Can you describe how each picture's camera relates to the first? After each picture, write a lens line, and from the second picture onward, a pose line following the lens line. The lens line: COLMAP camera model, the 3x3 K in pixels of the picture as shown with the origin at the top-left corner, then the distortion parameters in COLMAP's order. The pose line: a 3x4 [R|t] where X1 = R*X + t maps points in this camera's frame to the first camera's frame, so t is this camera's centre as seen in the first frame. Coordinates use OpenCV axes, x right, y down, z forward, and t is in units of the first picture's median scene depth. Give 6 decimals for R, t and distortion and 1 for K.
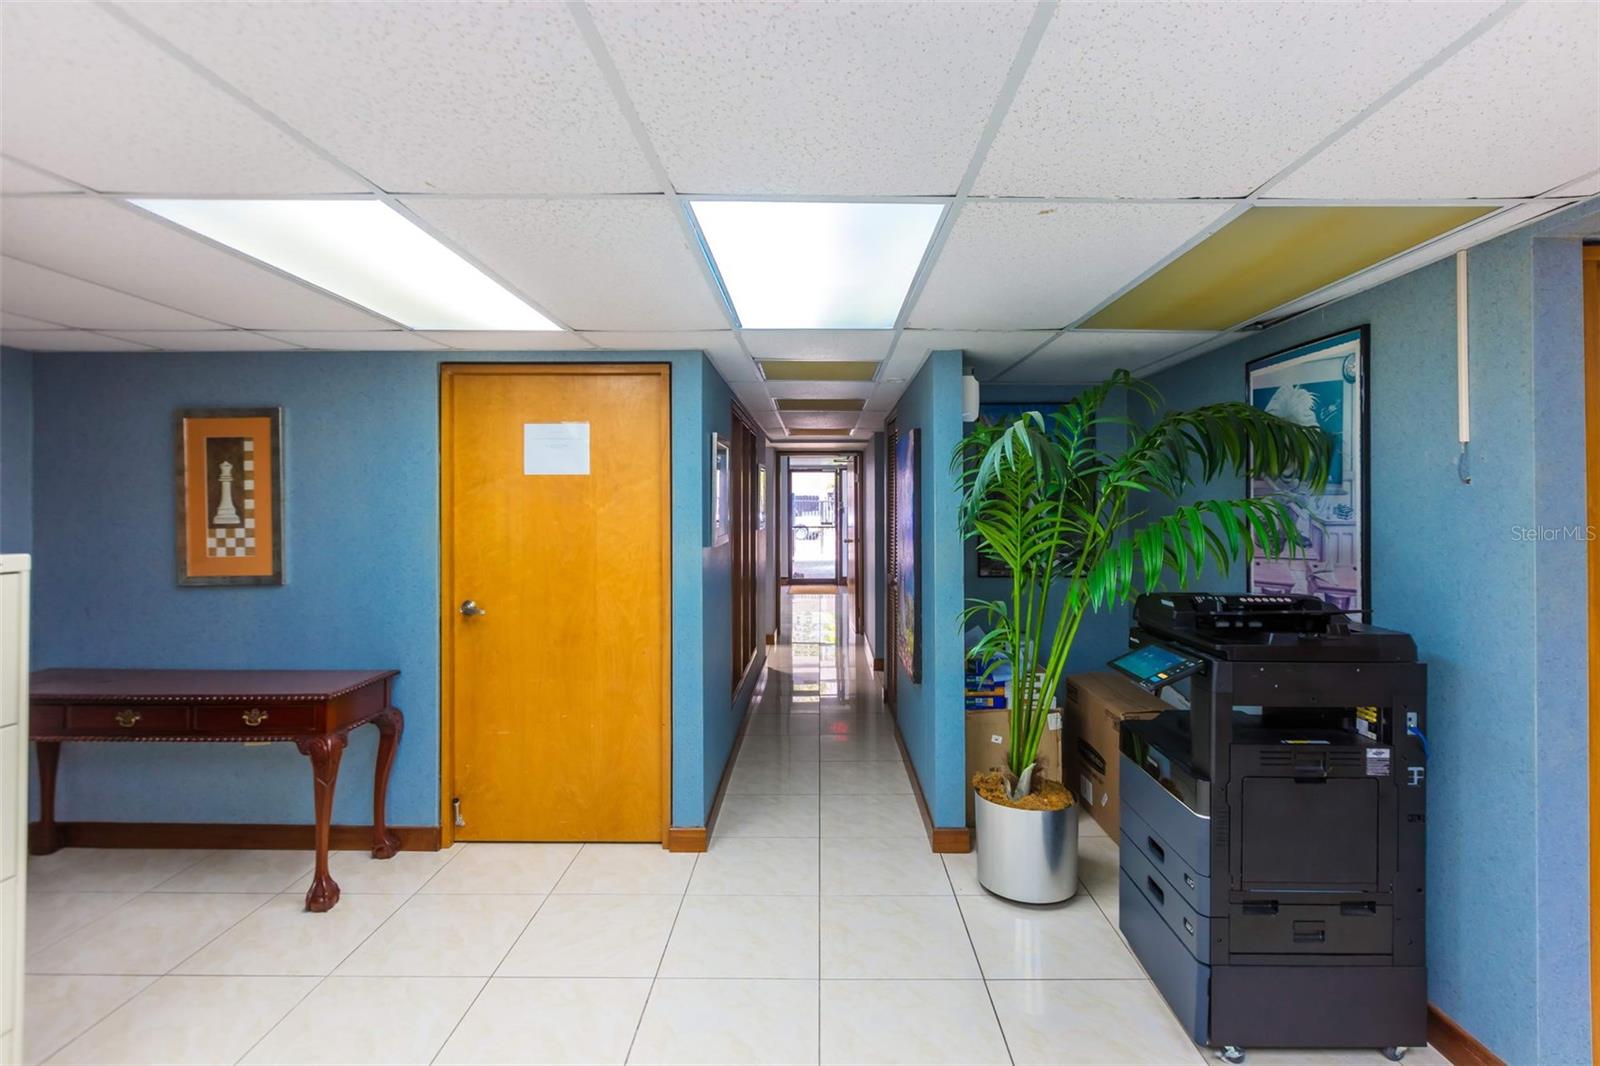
lens RADIAL K [[770.0, 0, 815.8], [0, 770.0, 500.8], [0, 0, 1]] dist [-0.002194, -0.000834]
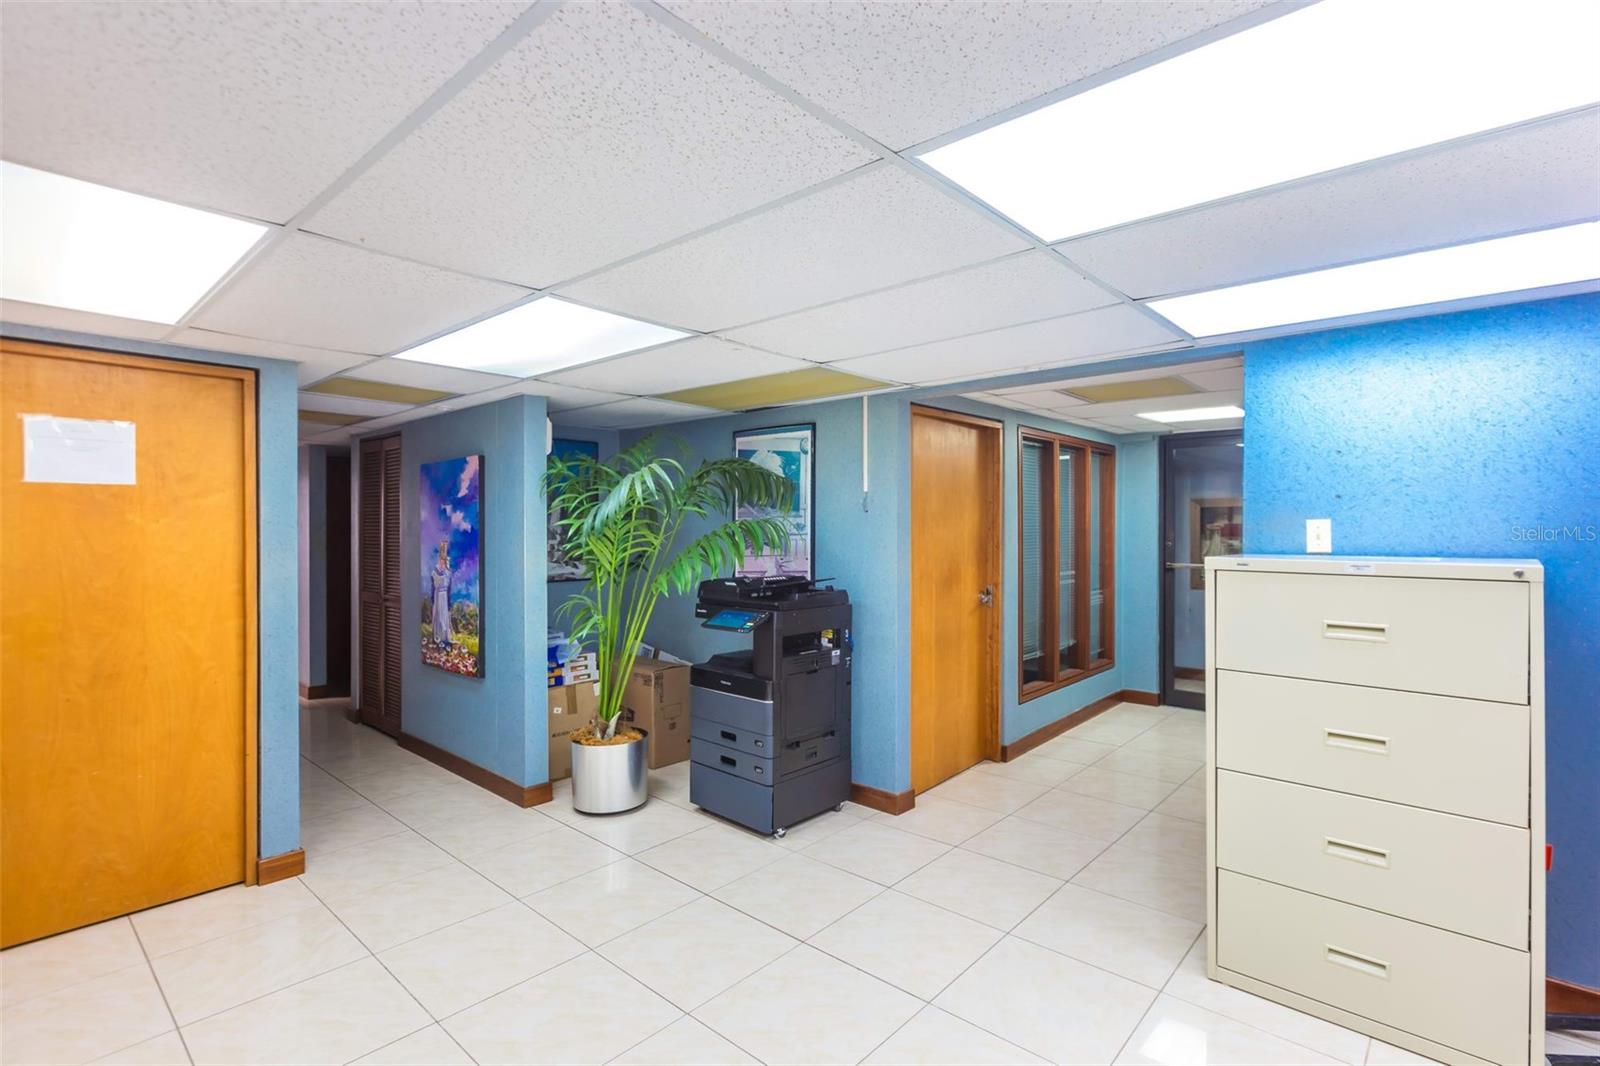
lens RADIAL K [[770.0, 0, 798.0], [0, 770.0, 531.2], [0, 0, 1]] dist [-0.002194, -0.000834]
pose [[0.667743, -0.004416, 0.744379, -0.605337], [-0.007166, 0.999898, 0.012360, 0.002514], [-0.744358, -0.013587, 0.667643, -0.165136]]
